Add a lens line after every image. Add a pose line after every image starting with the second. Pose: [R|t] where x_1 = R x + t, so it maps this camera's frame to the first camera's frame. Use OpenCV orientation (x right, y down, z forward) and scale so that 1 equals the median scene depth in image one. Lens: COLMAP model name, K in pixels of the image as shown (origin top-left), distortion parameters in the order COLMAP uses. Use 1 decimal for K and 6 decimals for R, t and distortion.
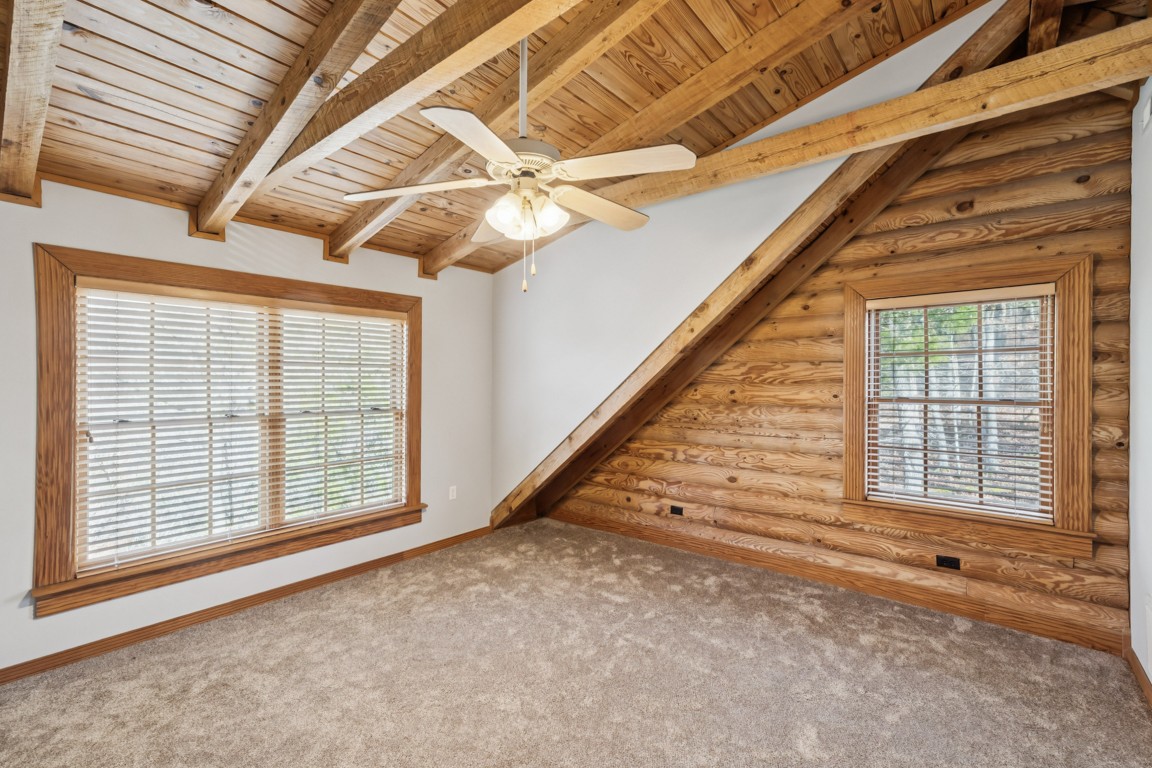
lens RADIAL K [[515.8, 0, 571.9], [0, 515.8, 383.8], [0, 0, 1]] dist [0.002406, -0.000074]
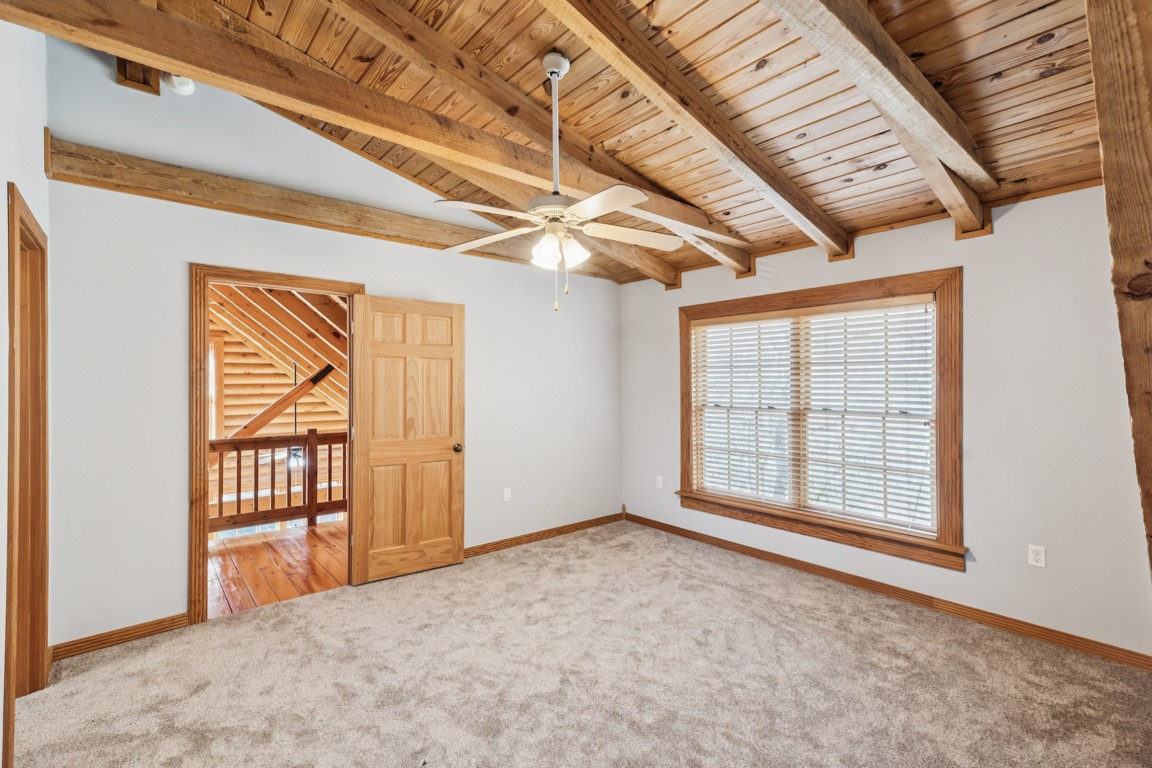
lens RADIAL K [[515.8, 0, 571.6], [0, 515.8, 381.3], [0, 0, 1]] dist [0.002406, -0.000074]
pose [[-0.207026, 0.005225, -0.978321, 0.620369], [0.000231, 0.999986, 0.005292, -0.008684], [0.978335, 0.000869, -0.207024, 0.695694]]
